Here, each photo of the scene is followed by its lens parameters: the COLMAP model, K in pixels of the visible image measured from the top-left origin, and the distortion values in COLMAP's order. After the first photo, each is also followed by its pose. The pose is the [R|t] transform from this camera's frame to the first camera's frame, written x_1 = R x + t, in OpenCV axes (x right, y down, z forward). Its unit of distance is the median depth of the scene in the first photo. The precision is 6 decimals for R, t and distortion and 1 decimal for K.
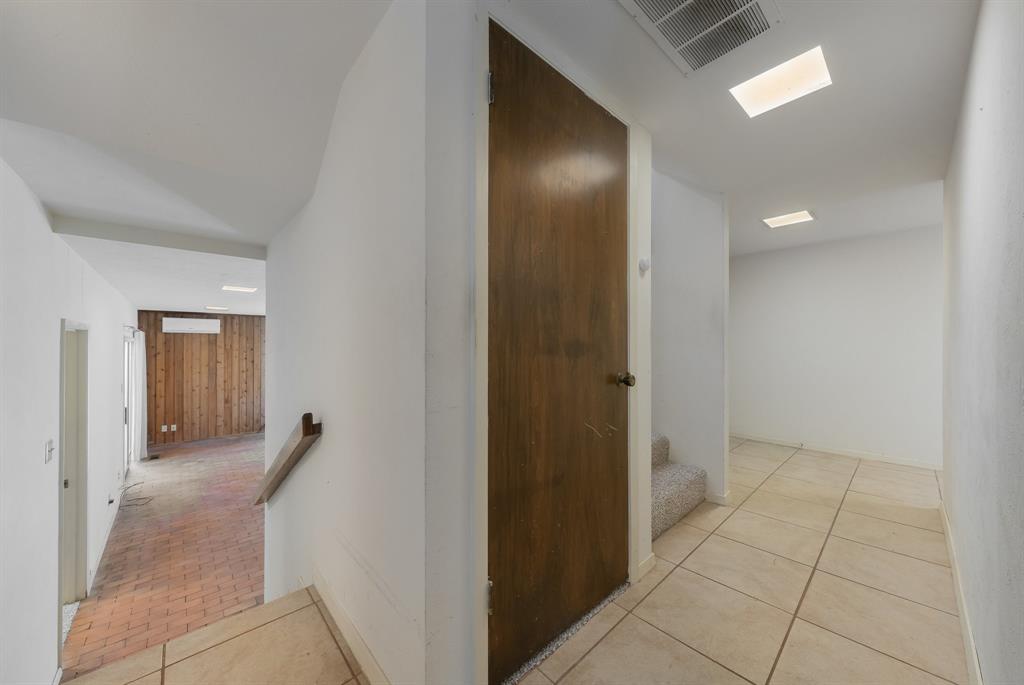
lens RADIAL K [[363.6, 0, 513.5], [0, 363.6, 344.0], [0, 0, 1]] dist [0.000234, 0.000078]
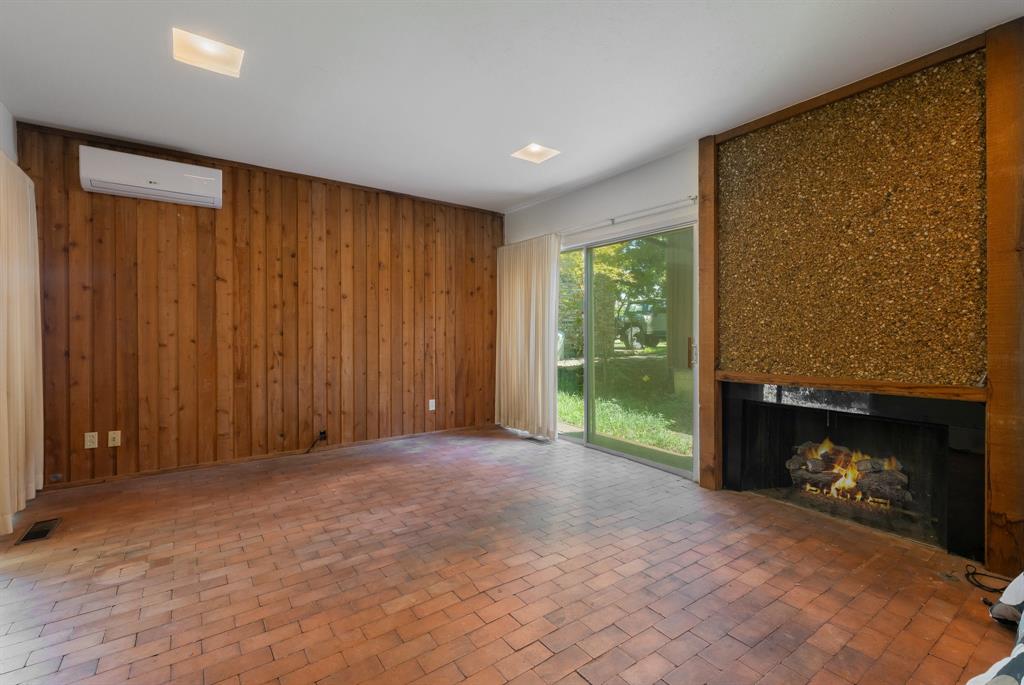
lens RADIAL K [[444.3, 0, 510.4], [0, 444.3, 338.6], [0, 0, 1]] dist [0.000442, -0.000319]
pose [[0.992802, 0.002042, -0.119751, -0.443125], [-0.000104, 0.999869, 0.016186, 0.112059], [0.119769, -0.016057, 0.992672, 0.562500]]
